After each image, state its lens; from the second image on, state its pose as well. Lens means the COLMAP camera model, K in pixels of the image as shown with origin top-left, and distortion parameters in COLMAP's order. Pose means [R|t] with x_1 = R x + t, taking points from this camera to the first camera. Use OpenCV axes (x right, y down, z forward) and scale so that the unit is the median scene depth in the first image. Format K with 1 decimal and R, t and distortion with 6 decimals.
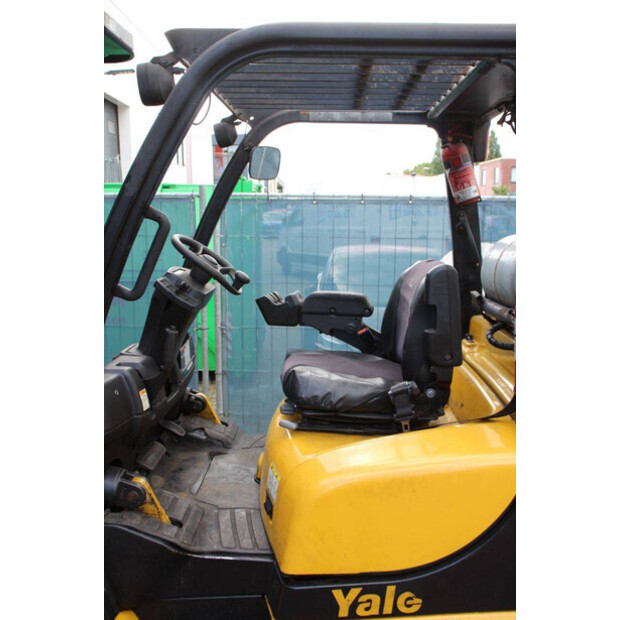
lens RADIAL K [[594.8, 0, 310.0], [0, 594.8, 310.0], [0, 0, 1]] dist [-0.038724, 0.012478]
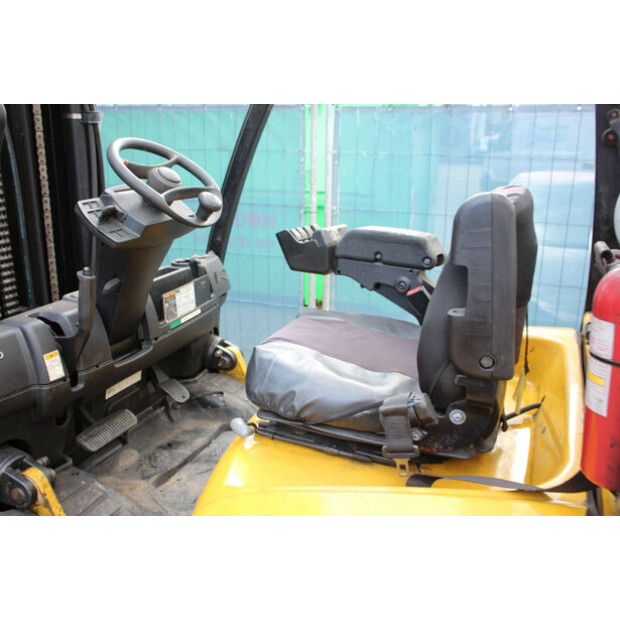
lens RADIAL K [[594.8, 0, 310.0], [0, 594.8, 310.0], [0, 0, 1]] dist [-0.038724, 0.012478]
pose [[0.943649, 0.097908, -0.316135, 0.186627], [-0.058190, 0.989441, 0.132741, -0.024582], [0.325793, -0.106865, 0.939382, 0.327995]]
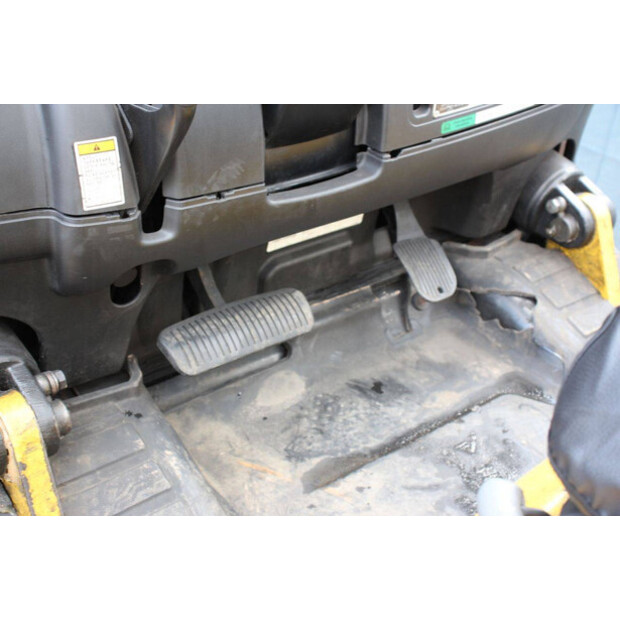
lens RADIAL K [[981.8, 0, 310.0], [0, 981.8, 310.0], [0, 0, 1]] dist [0.112586, 0.006343]
pose [[0.668494, 0.450097, -0.592054, 0.077768], [-0.207233, 0.877277, 0.432943, -0.014659], [0.714262, -0.166727, 0.679729, 0.566901]]
